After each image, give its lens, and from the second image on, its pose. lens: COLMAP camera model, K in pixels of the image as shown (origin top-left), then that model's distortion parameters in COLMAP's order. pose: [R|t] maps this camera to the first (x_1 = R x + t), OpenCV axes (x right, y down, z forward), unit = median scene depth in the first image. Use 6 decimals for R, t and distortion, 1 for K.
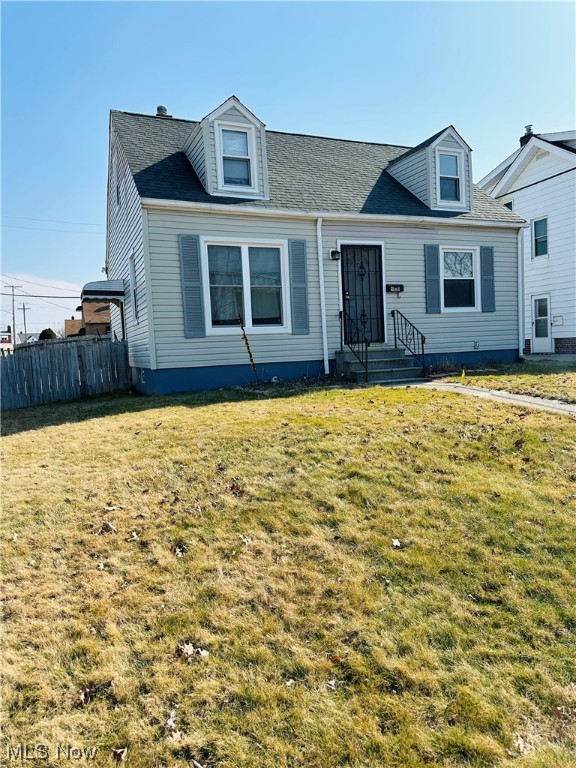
lens RADIAL K [[548.4, 0, 287.1], [0, 548.4, 383.0], [0, 0, 1]] dist [0.100276, -0.130446]
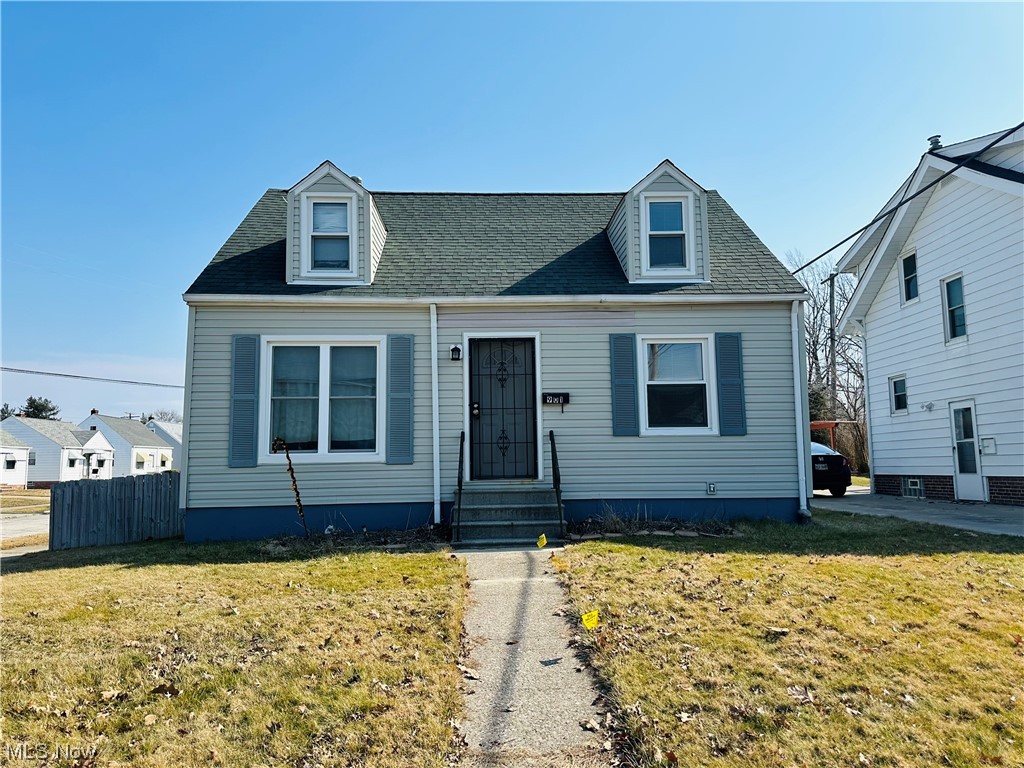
lens RADIAL K [[731.2, 0, 512.7], [0, 731.2, 393.5], [0, 0, 1]] dist [0.100276, -0.130446]
pose [[0.932814, -0.003936, -0.360336, 0.475754], [-0.050295, 0.988731, -0.141002, -0.050508], [0.356830, 0.149652, 0.922104, 0.160709]]
